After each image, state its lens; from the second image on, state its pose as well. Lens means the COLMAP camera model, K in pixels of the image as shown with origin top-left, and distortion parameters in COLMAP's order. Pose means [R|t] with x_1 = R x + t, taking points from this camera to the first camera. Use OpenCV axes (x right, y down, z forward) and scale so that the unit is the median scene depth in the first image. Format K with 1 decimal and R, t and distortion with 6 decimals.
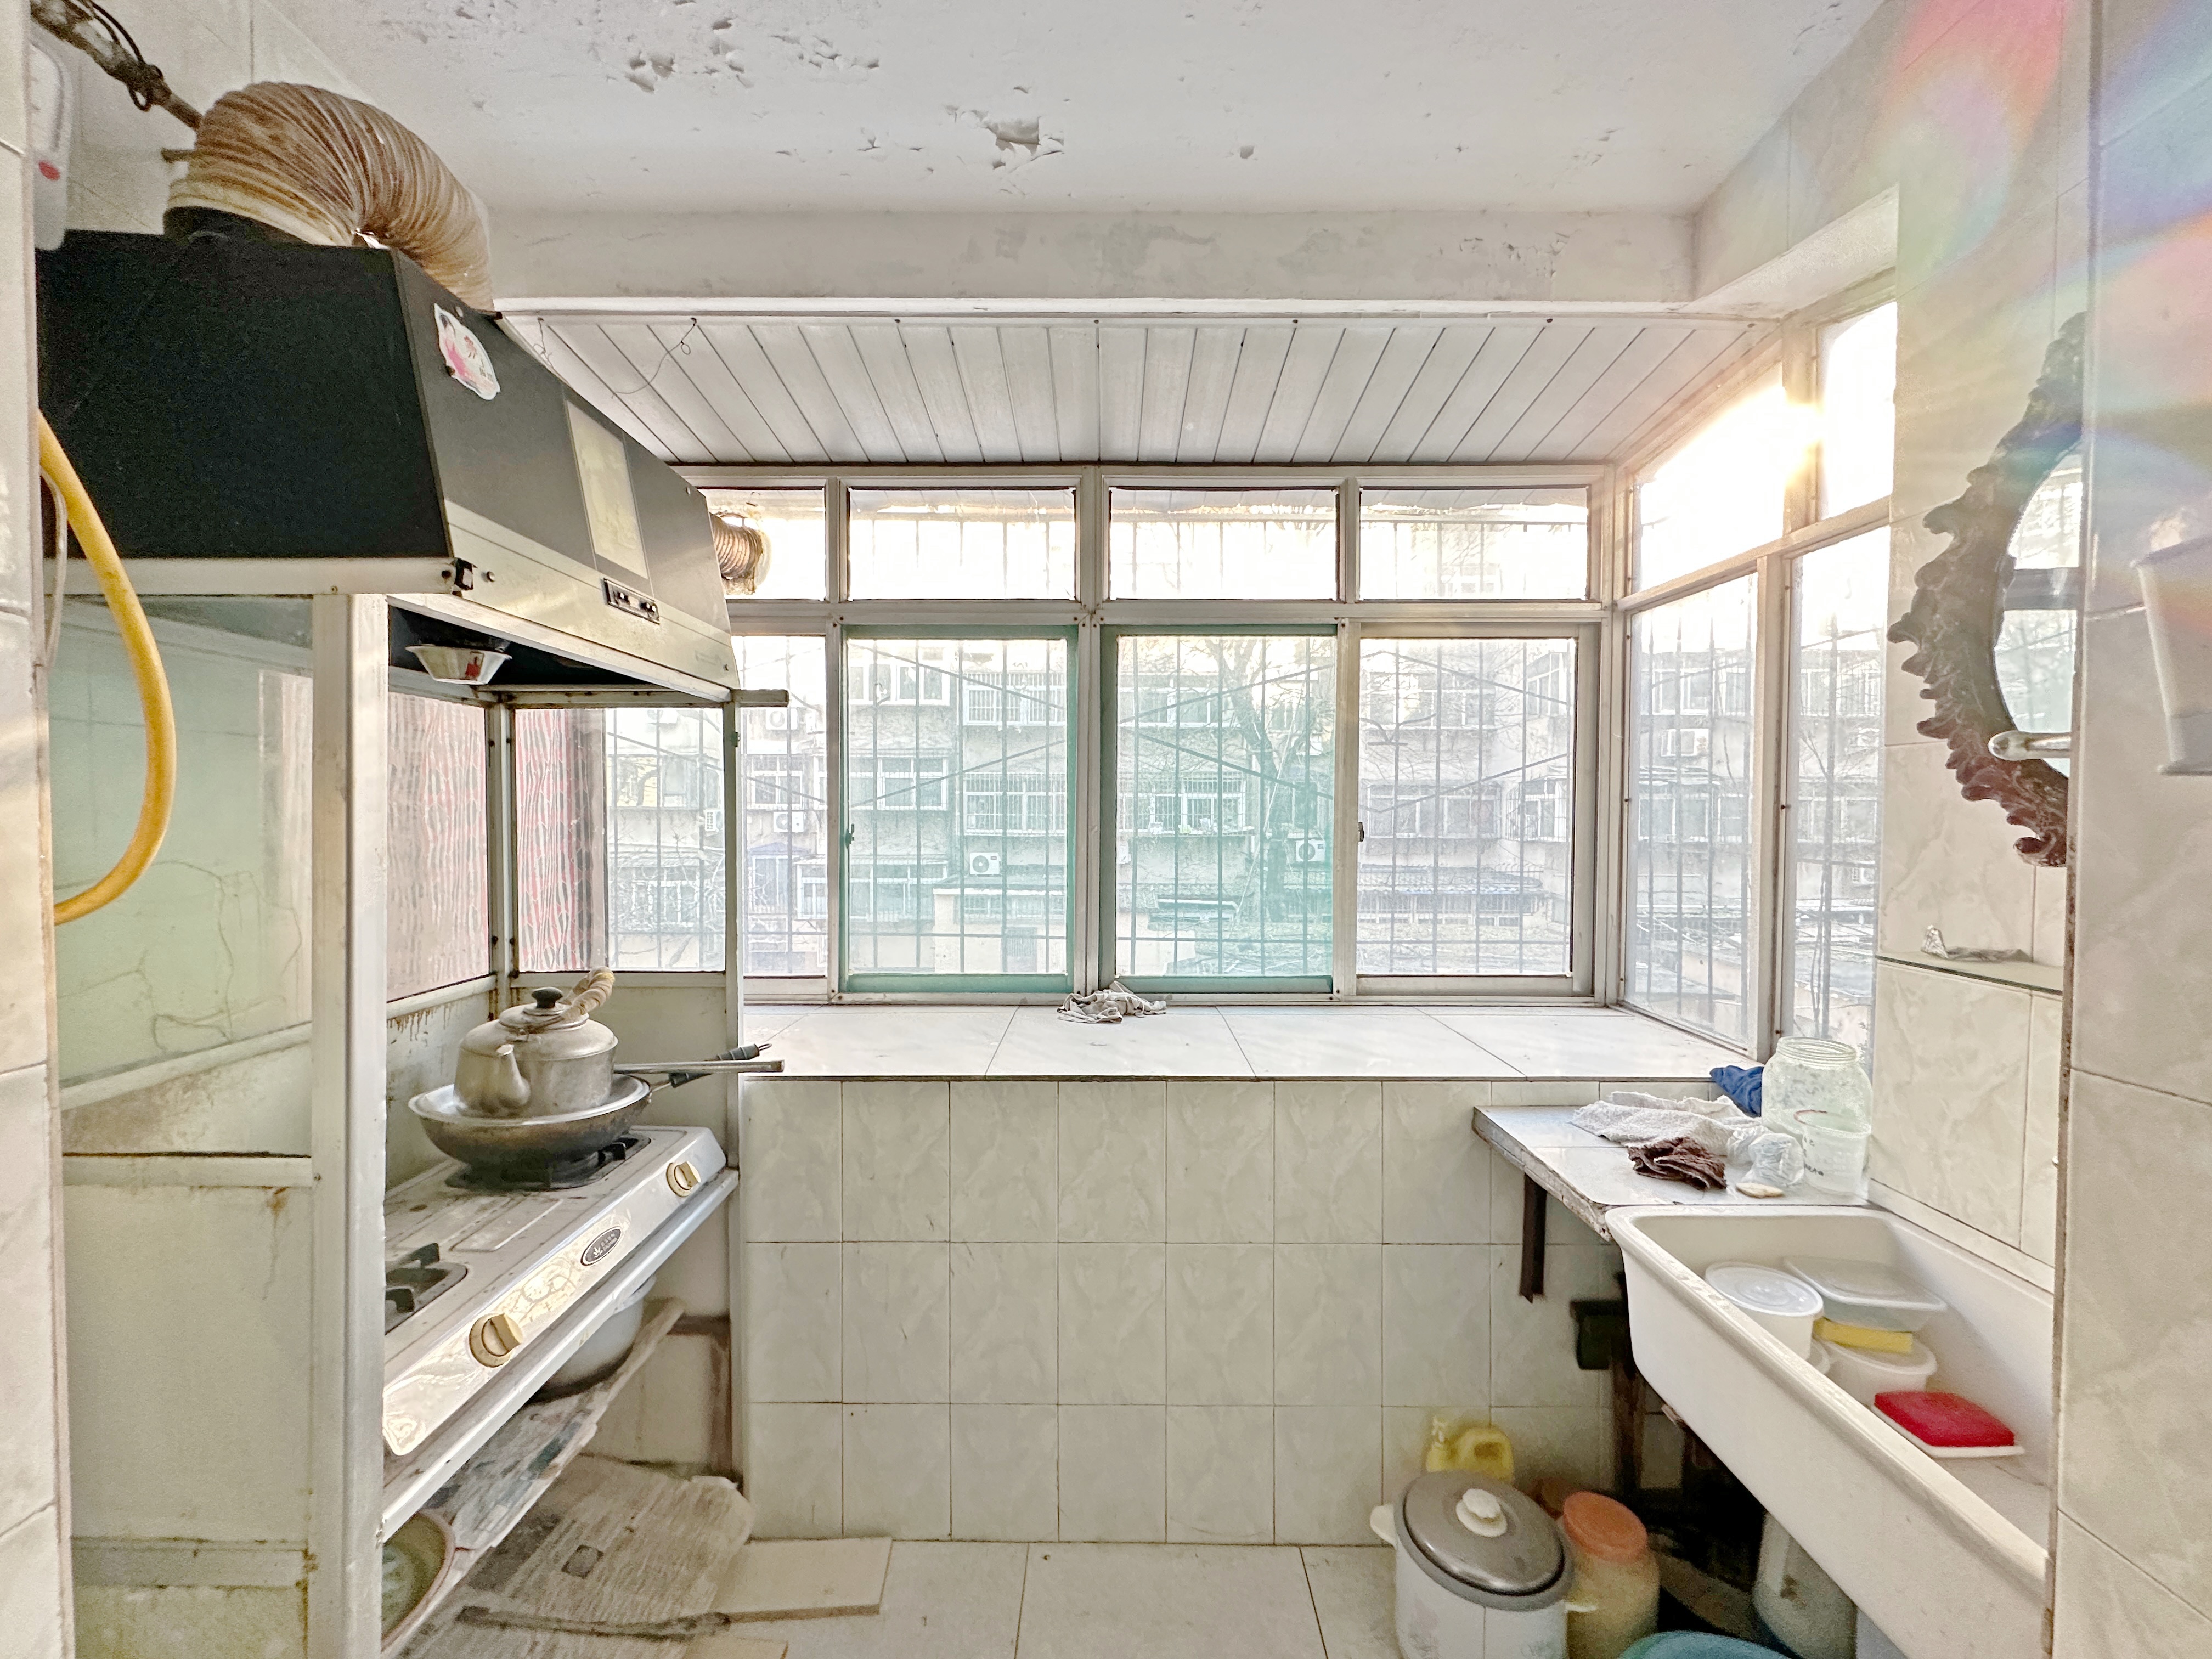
lens RADIAL K [[886.5, 0, 1106.0], [0, 886.5, 829.5], [0, 0, 1]] dist [-0.000534, -0.000241]
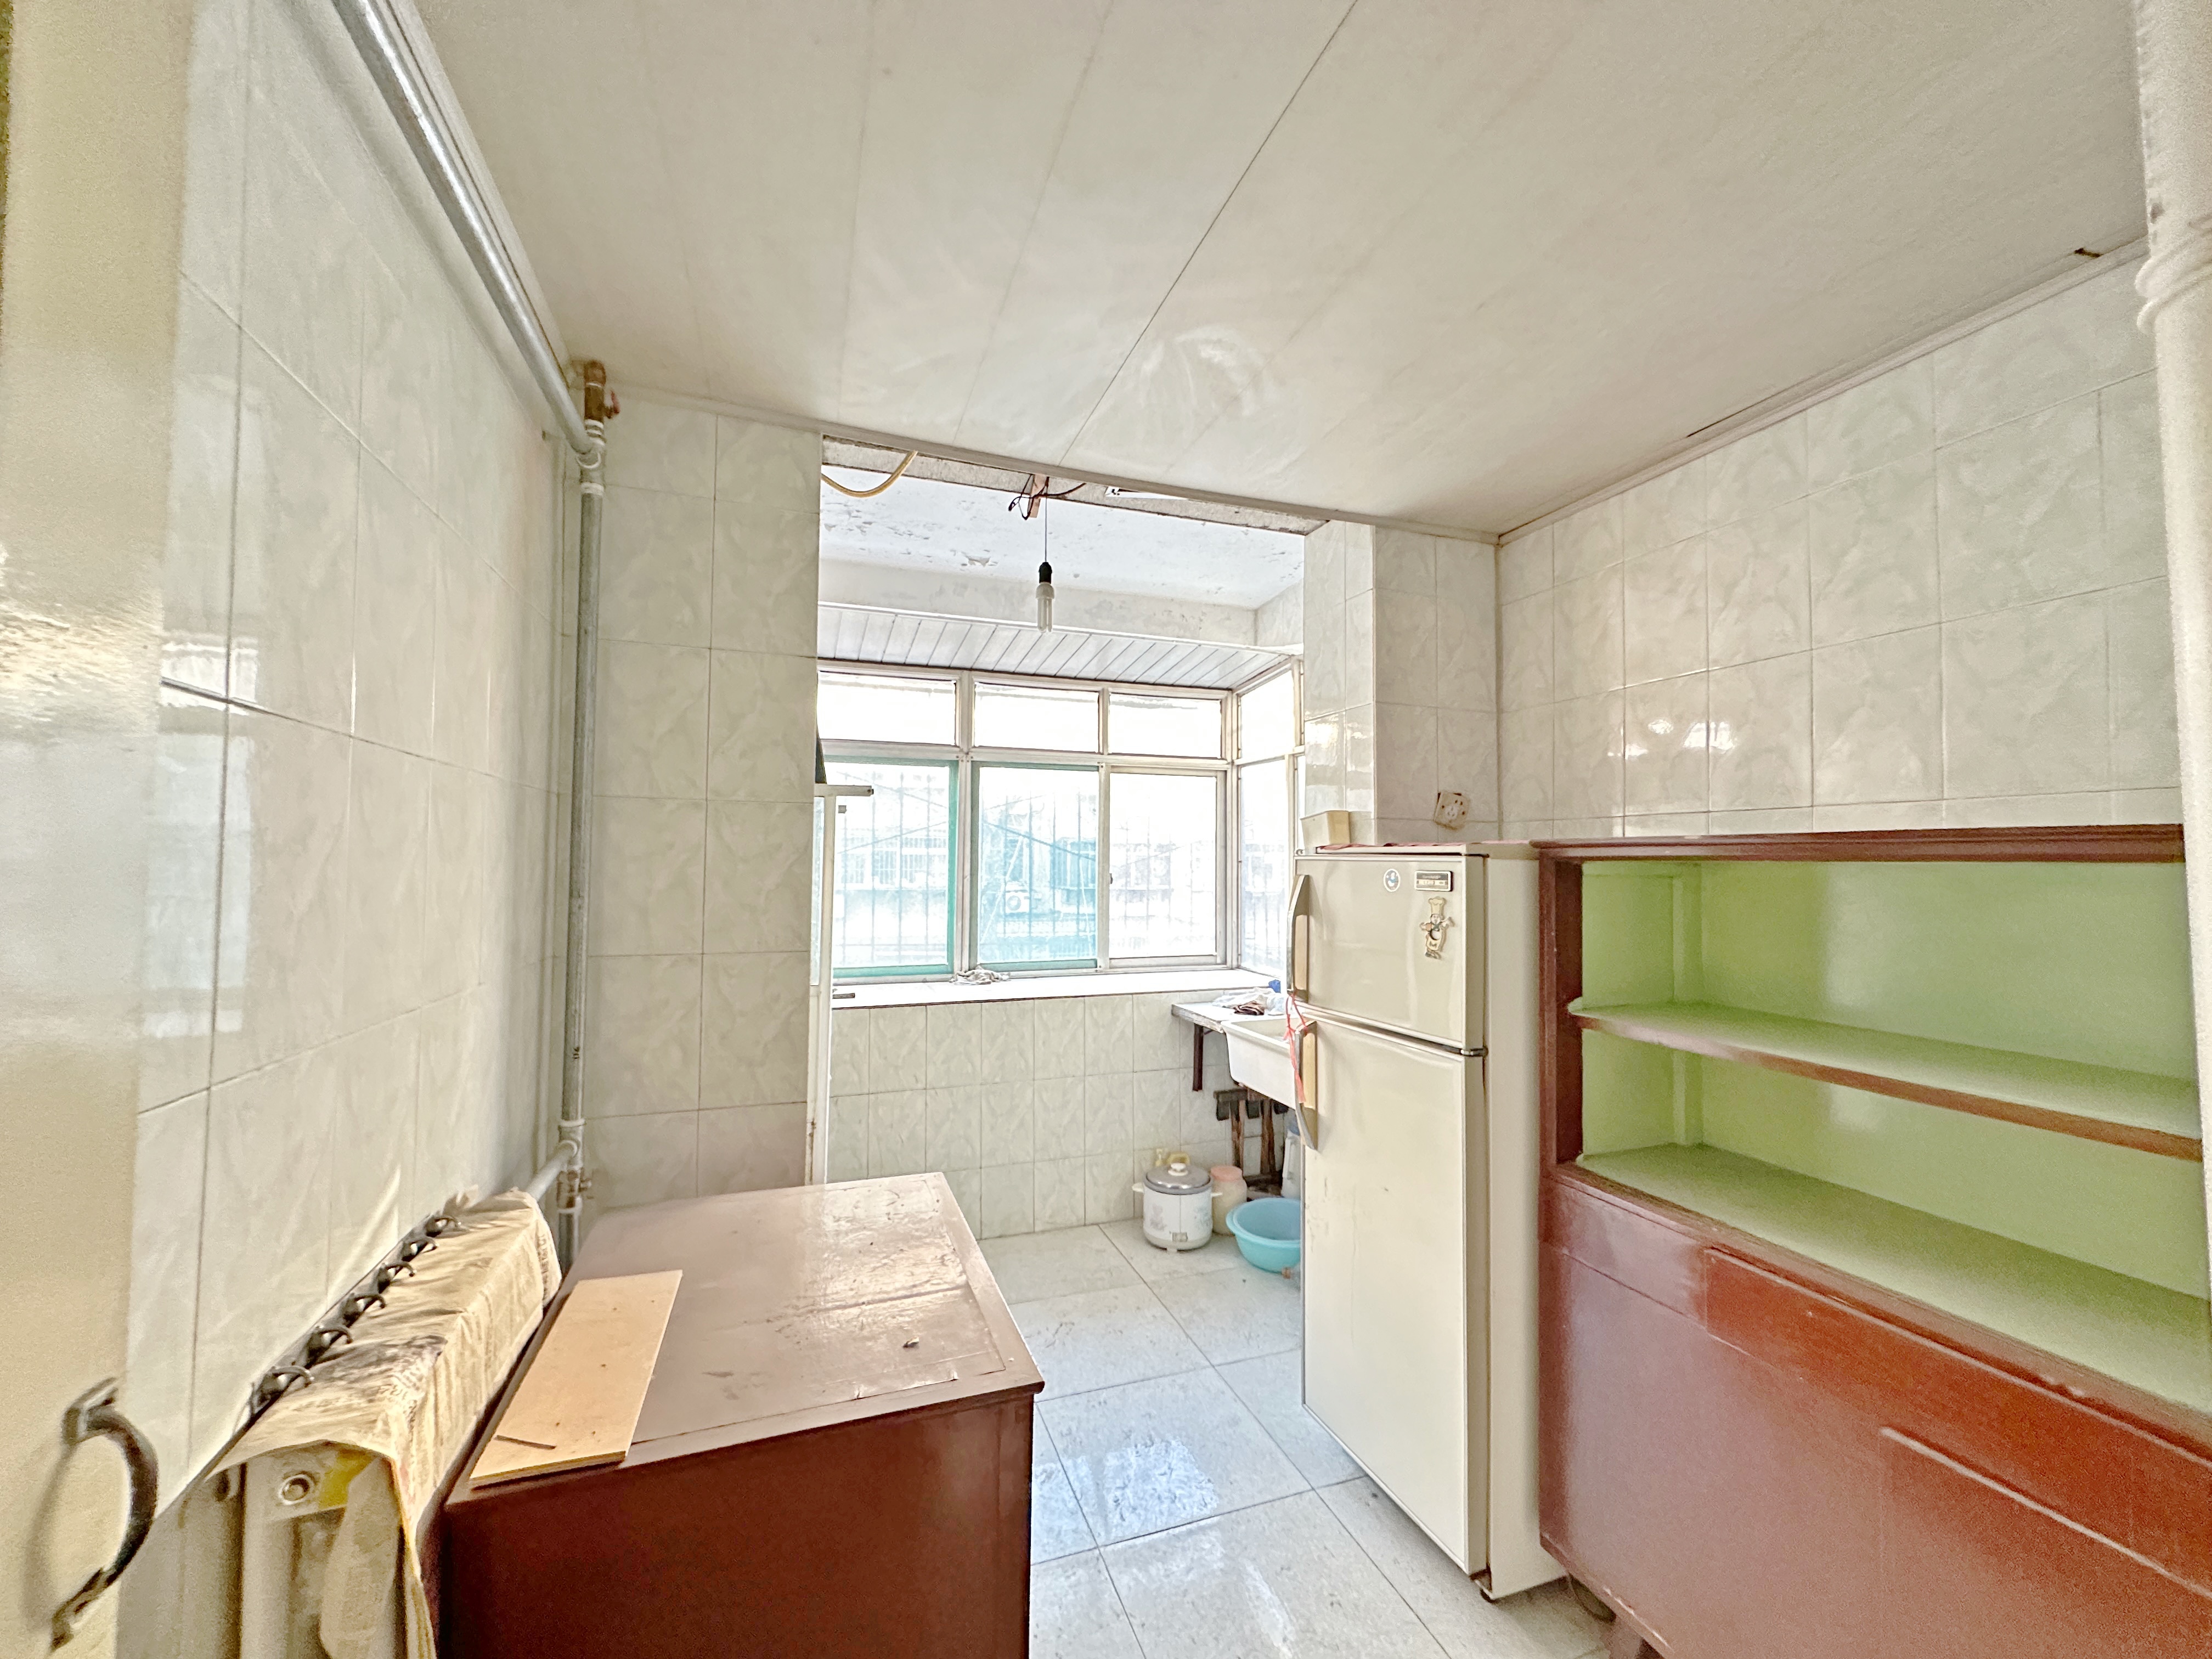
lens RADIAL K [[886.5, 0, 1106.0], [0, 886.5, 829.5], [0, 0, 1]] dist [-0.000534, -0.000241]
pose [[0.942126, 0.014555, 0.334942, -0.447827], [0.006021, 0.998162, -0.060309, 0.016661], [-0.335204, 0.058835, 0.940307, -0.962570]]
